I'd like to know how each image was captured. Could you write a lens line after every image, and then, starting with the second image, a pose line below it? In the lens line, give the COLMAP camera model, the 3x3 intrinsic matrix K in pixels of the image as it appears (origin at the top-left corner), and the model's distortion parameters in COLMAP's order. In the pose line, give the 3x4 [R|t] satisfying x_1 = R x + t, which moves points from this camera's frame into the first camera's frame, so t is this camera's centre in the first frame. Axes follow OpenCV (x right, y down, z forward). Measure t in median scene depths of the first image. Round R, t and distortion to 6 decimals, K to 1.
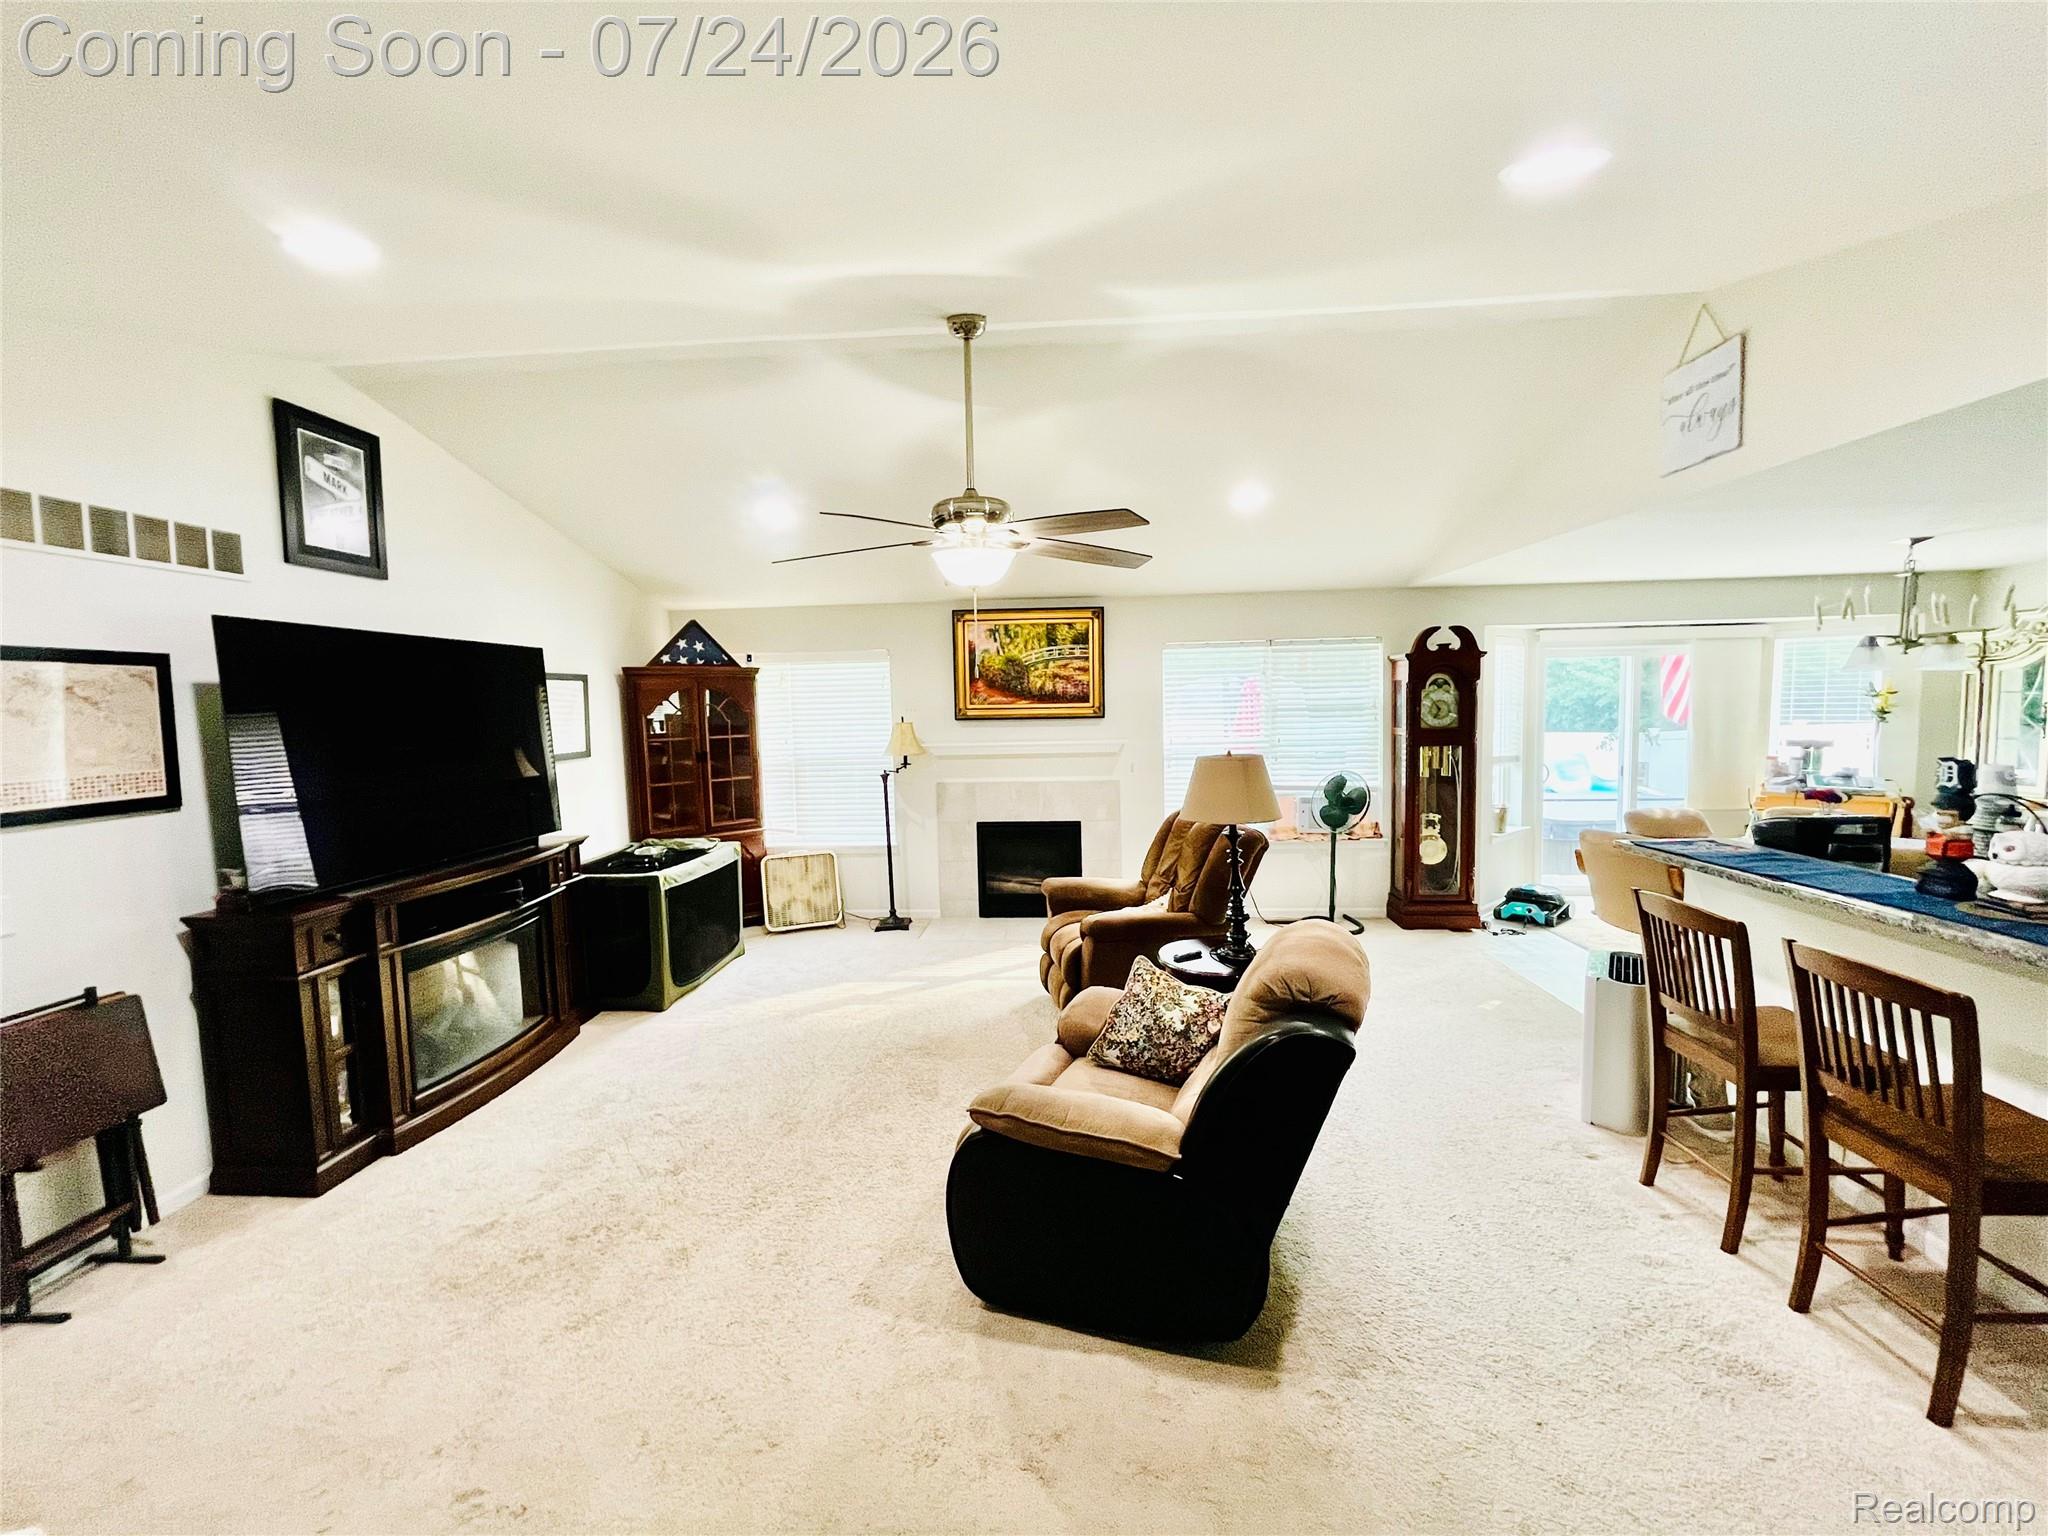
lens RADIAL K [[829.5, 0, 1018.3], [0, 829.5, 763.9], [0, 0, 1]] dist [0.000109, -0.000980]
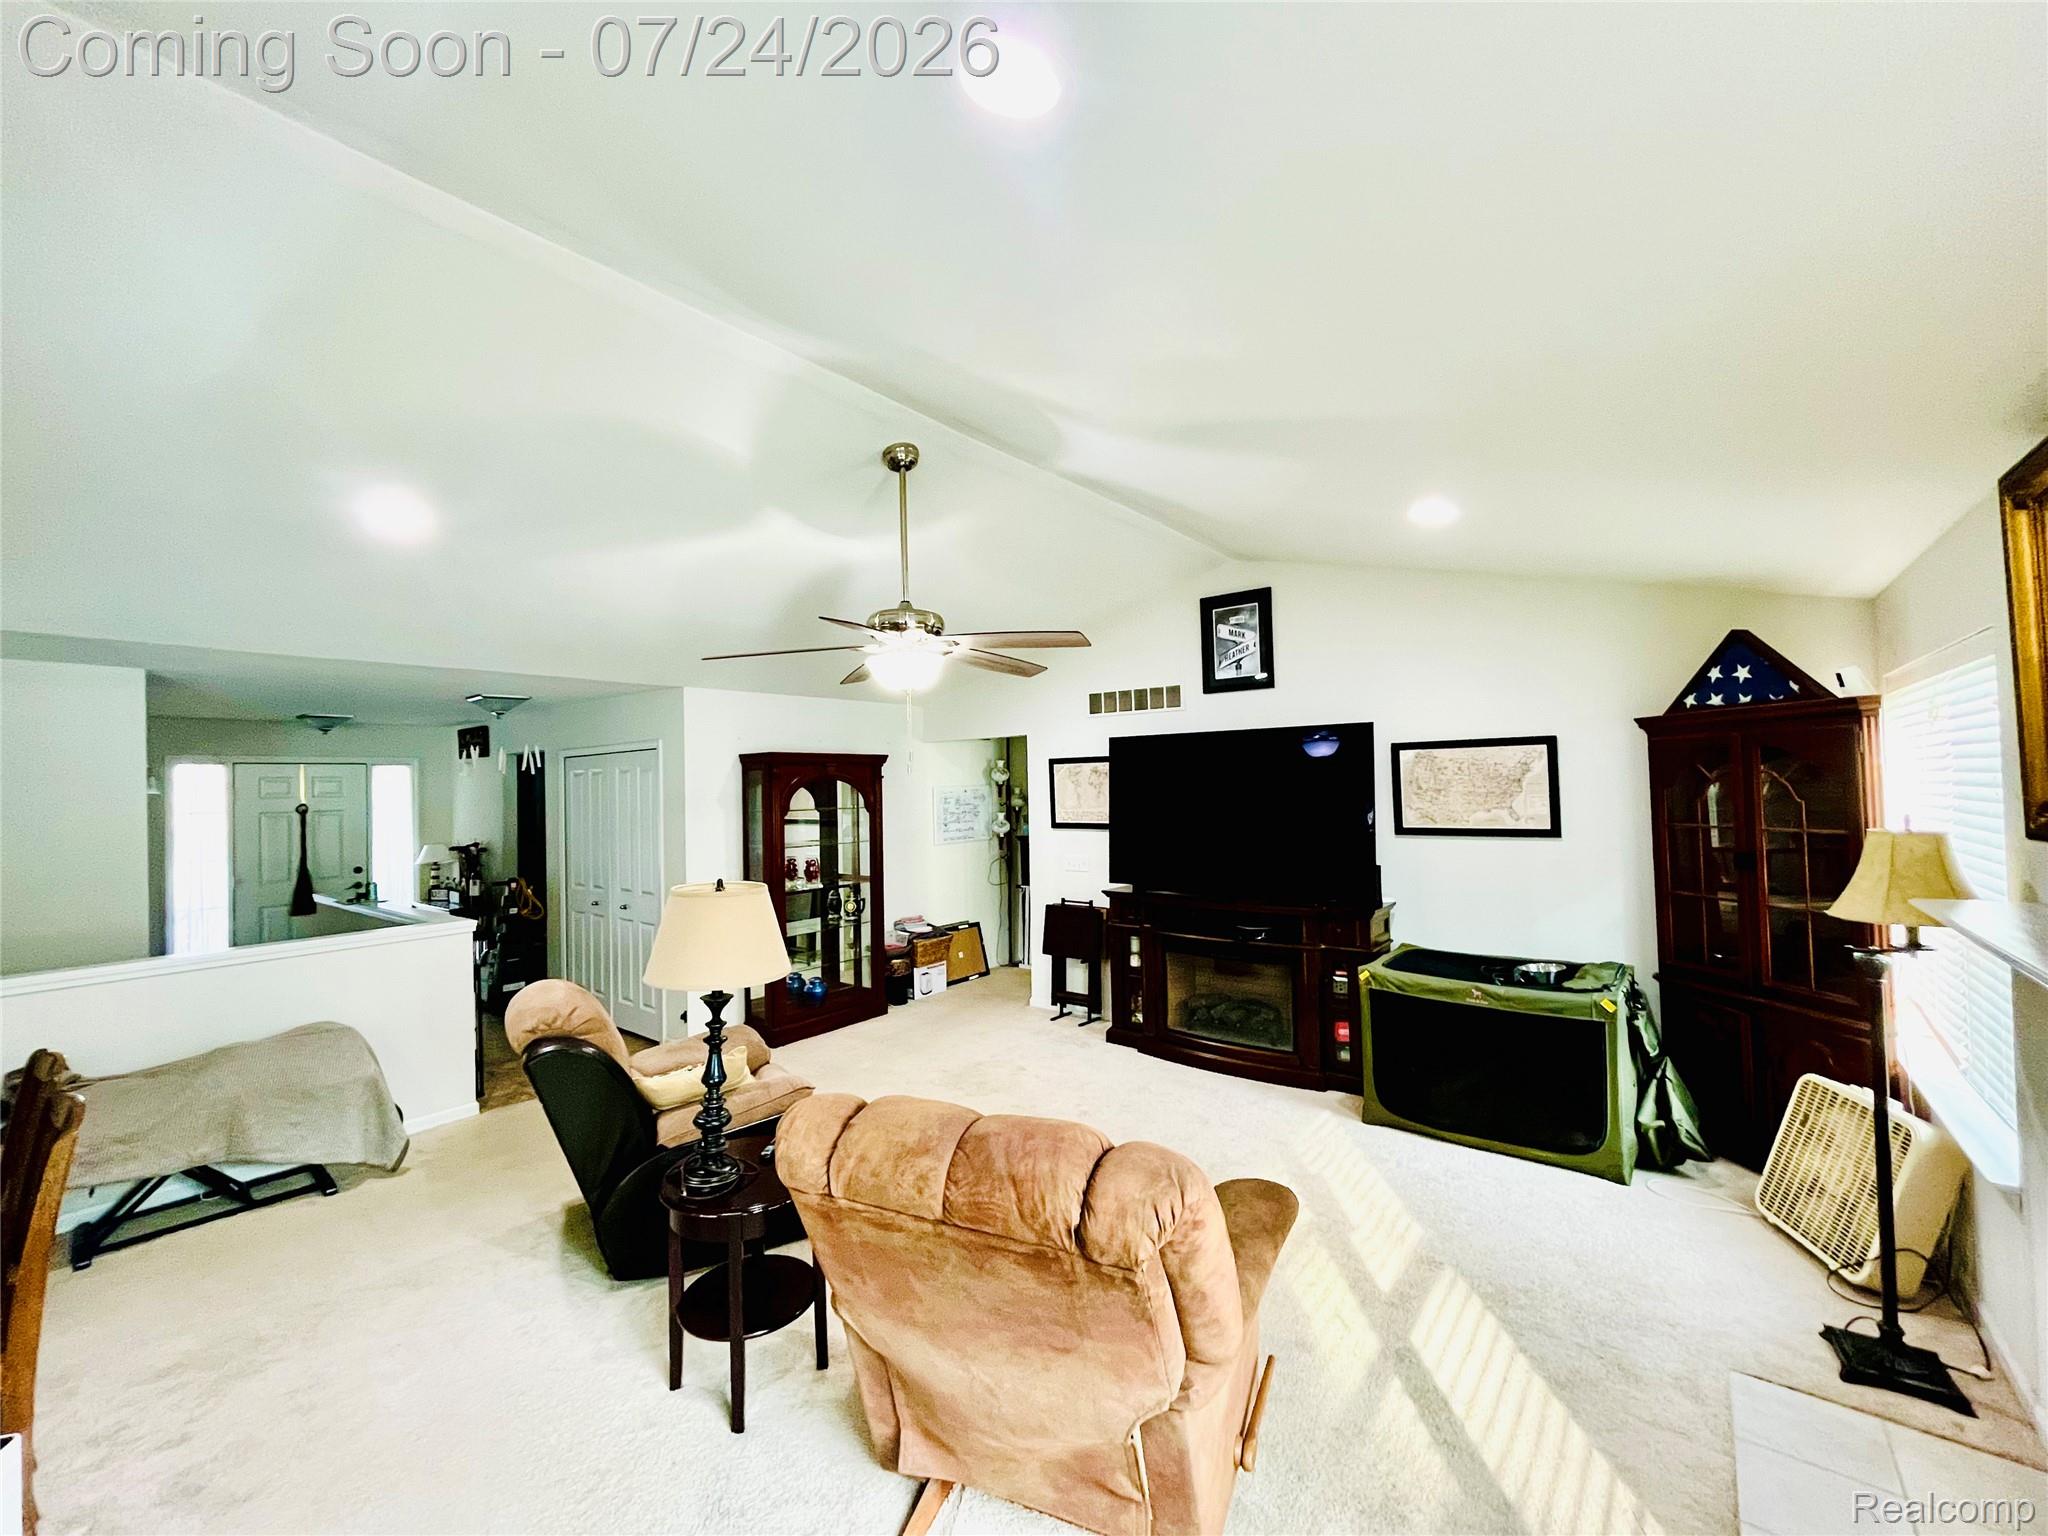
lens RADIAL K [[829.5, 0, 1010.7], [0, 829.5, 762.0], [0, 0, 1]] dist [0.000109, -0.000980]
pose [[-0.571637, 0.015712, -0.820356, 0.406928], [-0.024849, 0.999027, 0.036449, -0.088428], [0.820130, 0.041221, -0.570691, 0.926586]]
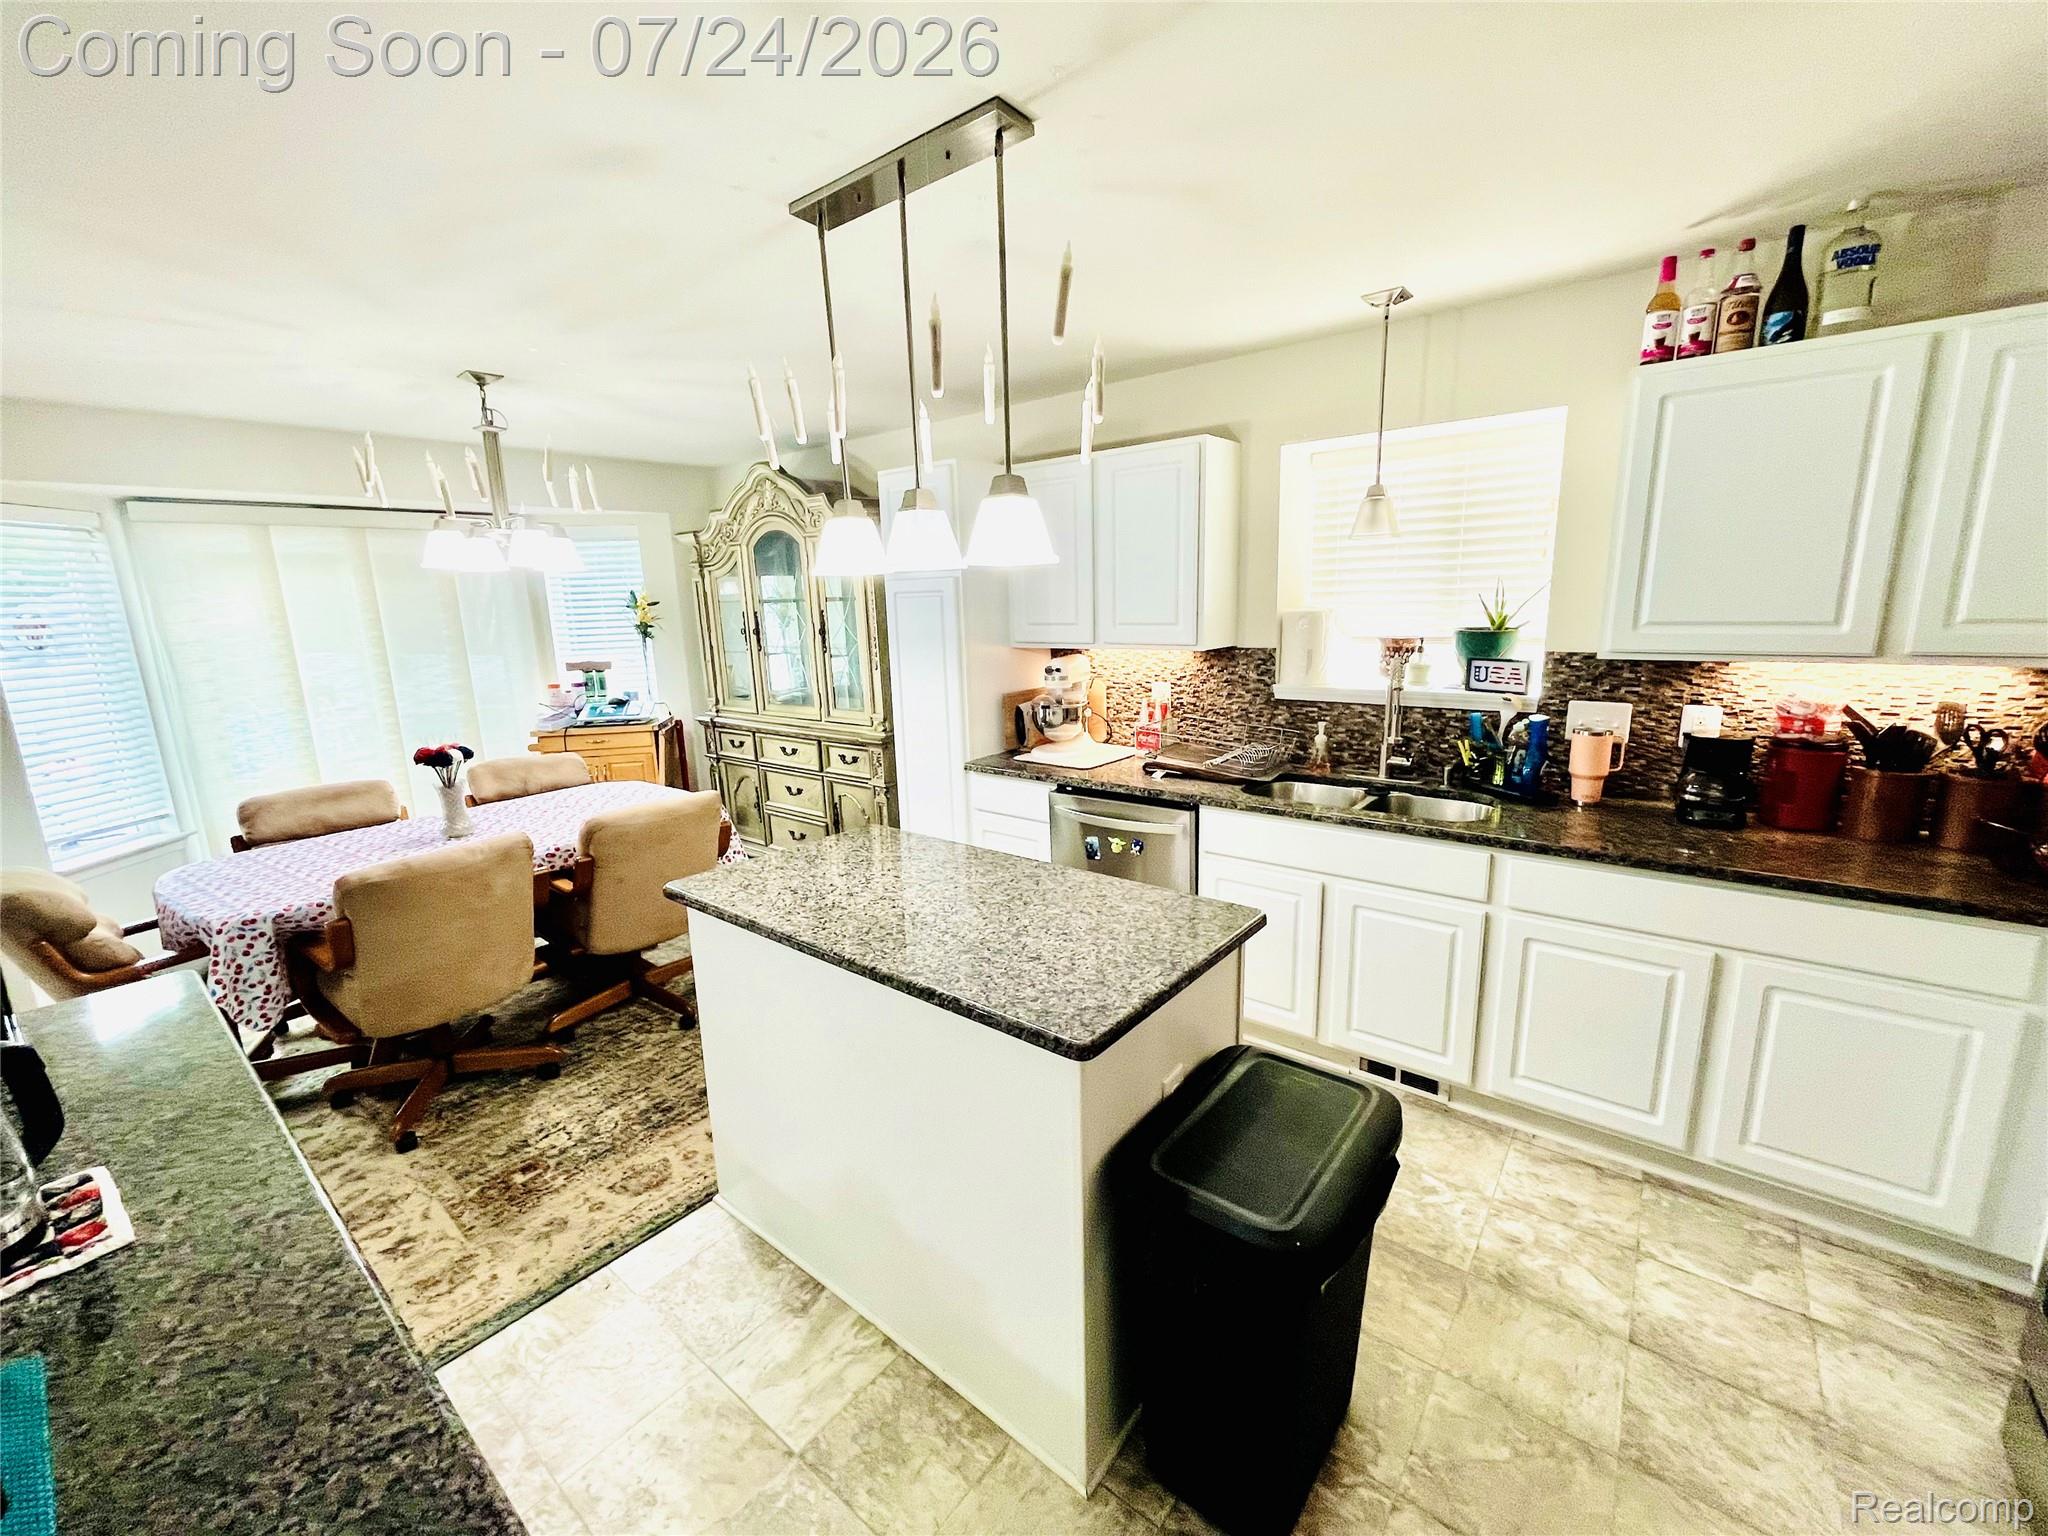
lens RADIAL K [[829.5, 0, 1019.5], [0, 829.5, 760.7], [0, 0, 1]] dist [0.000109, -0.000980]
pose [[0.569452, -0.161342, 0.806035, 0.540359], [0.084650, 0.986846, 0.137730, -0.008589], [-0.817654, -0.010200, 0.575619, 0.171001]]
